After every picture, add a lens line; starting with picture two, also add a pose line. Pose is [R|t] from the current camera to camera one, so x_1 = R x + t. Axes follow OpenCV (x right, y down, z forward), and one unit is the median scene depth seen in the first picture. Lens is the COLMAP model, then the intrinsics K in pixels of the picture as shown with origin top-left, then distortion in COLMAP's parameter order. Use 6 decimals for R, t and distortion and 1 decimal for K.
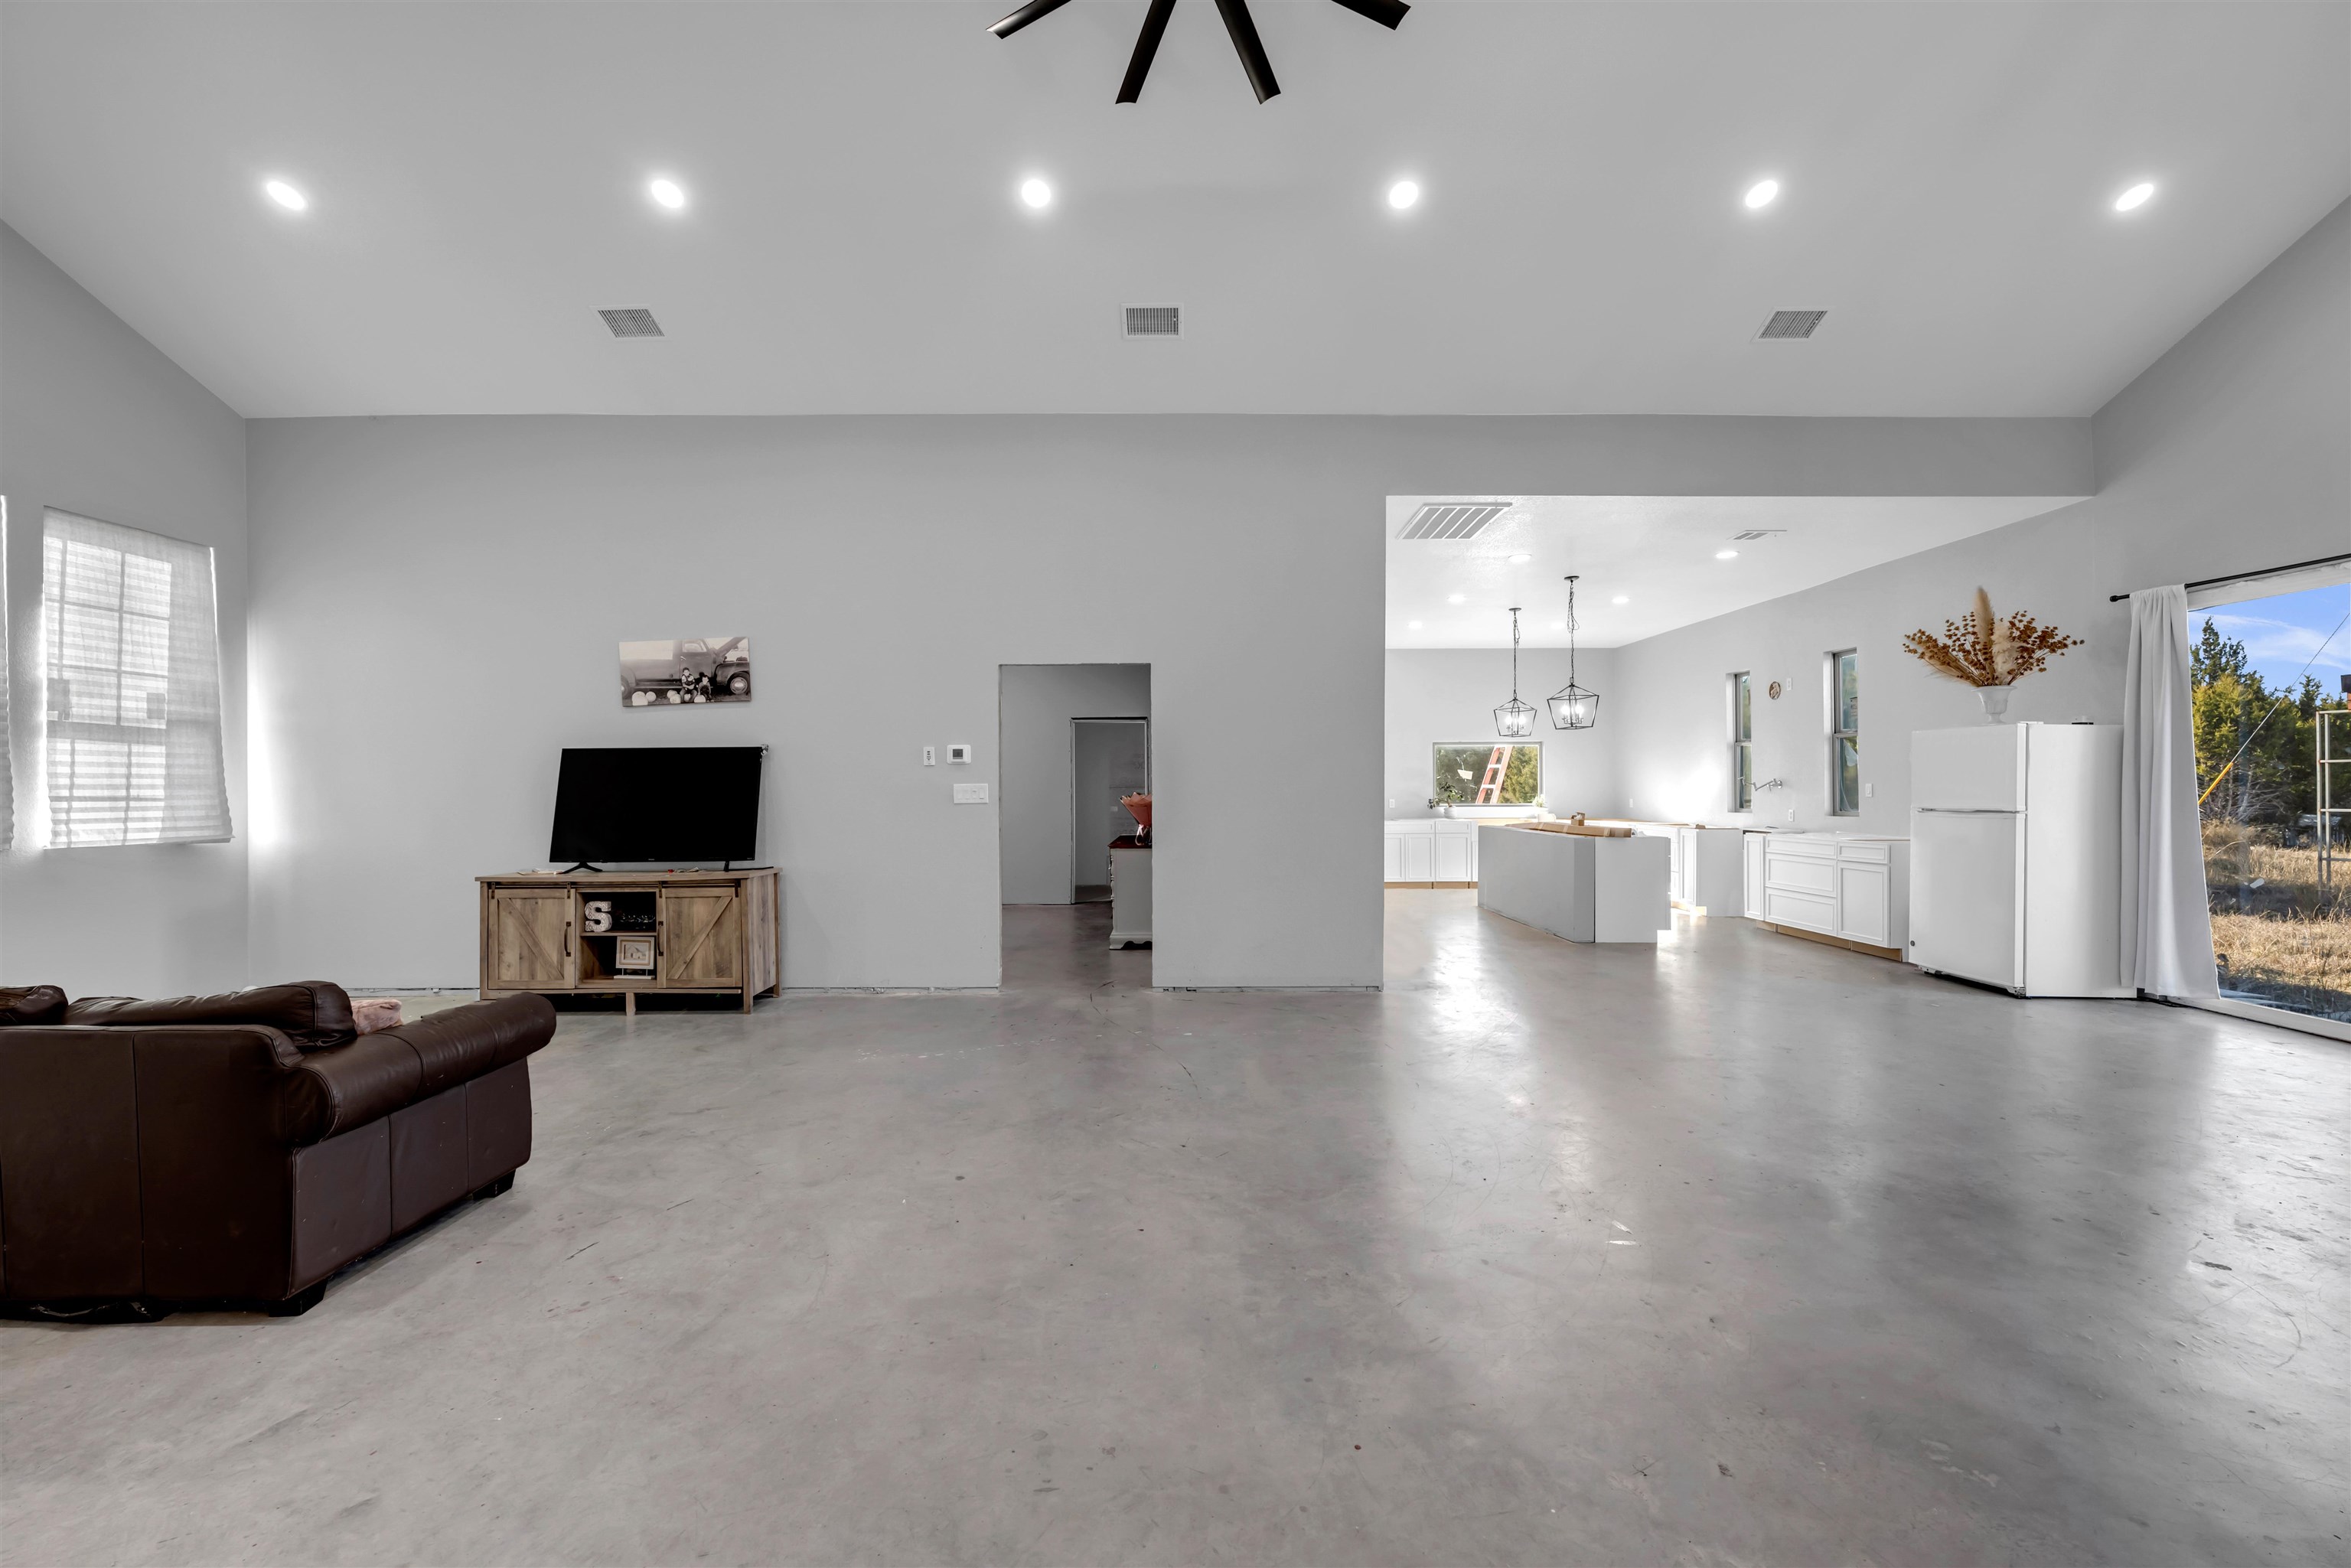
lens RADIAL K [[953.4, 0, 1174.5], [0, 953.4, 787.9], [0, 0, 1]] dist [-0.002592, -0.000101]
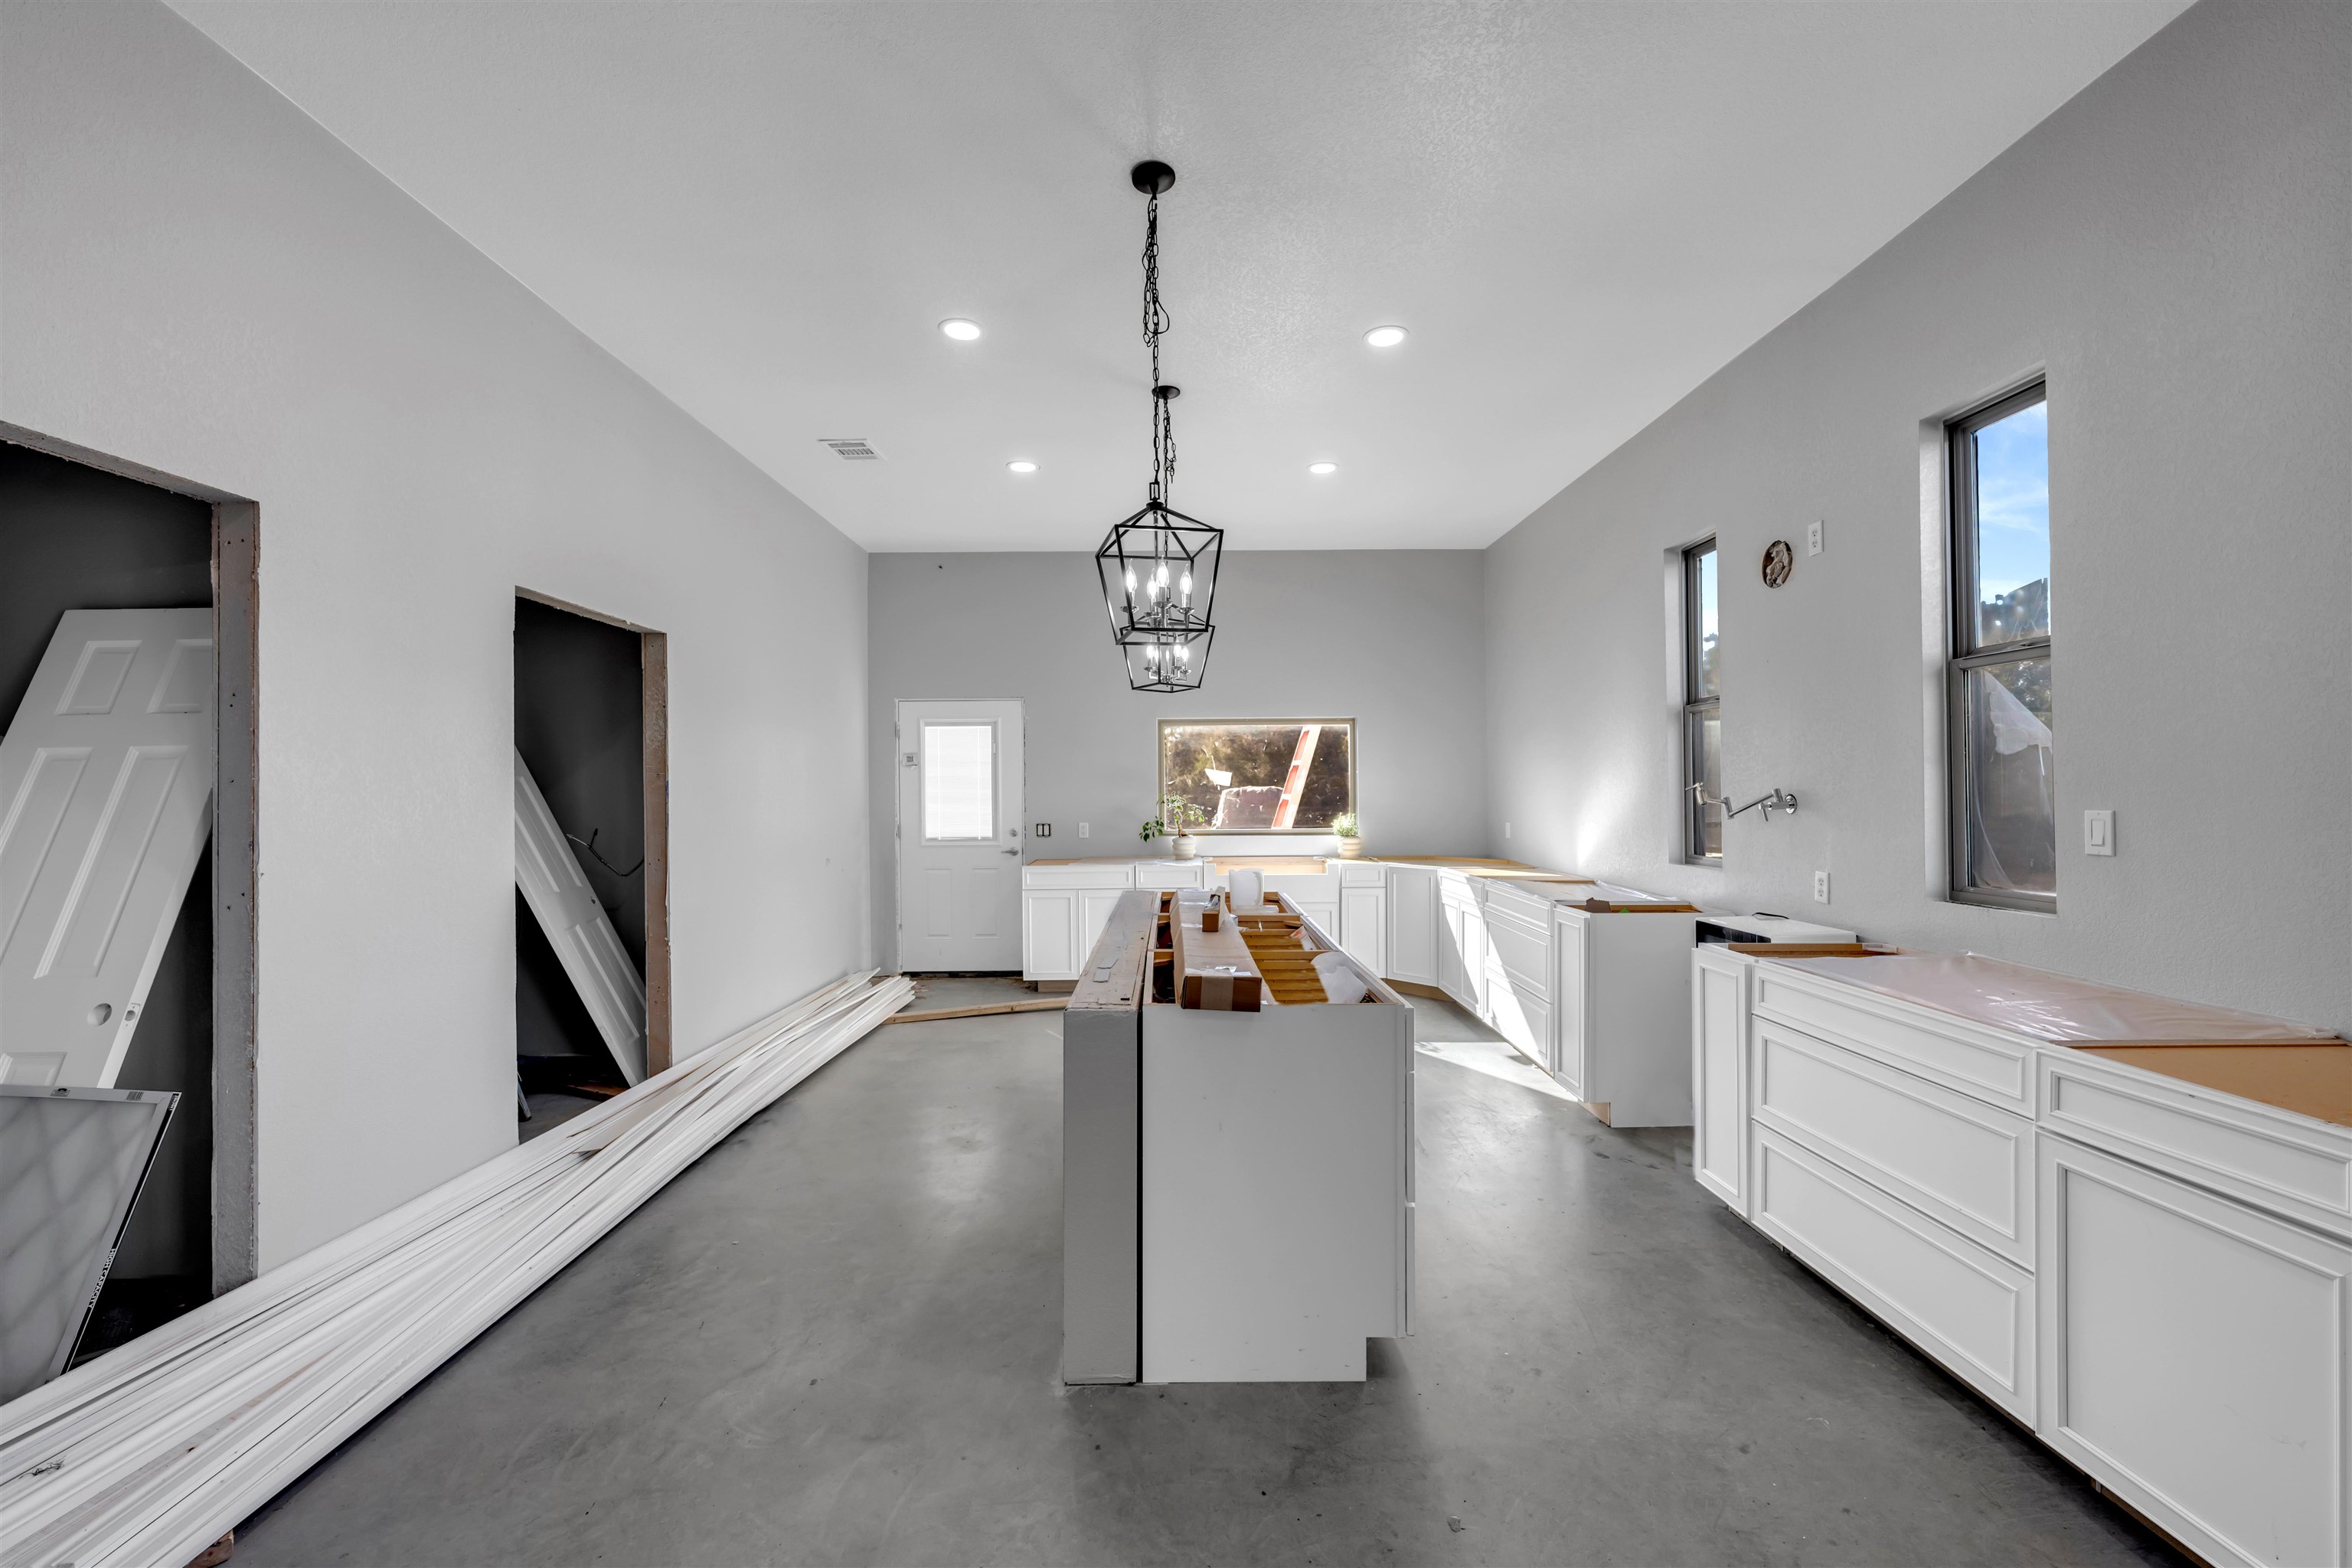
lens RADIAL K [[953.9, 0, 1176.3], [0, 953.9, 786.8], [0, 0, 1]] dist [-0.002592, -0.000101]
pose [[0.999950, -0.000870, 0.009968, 0.382129], [0.000905, 0.999994, -0.003471, -0.009615], [-0.009965, 0.003480, 0.999944, 0.614687]]
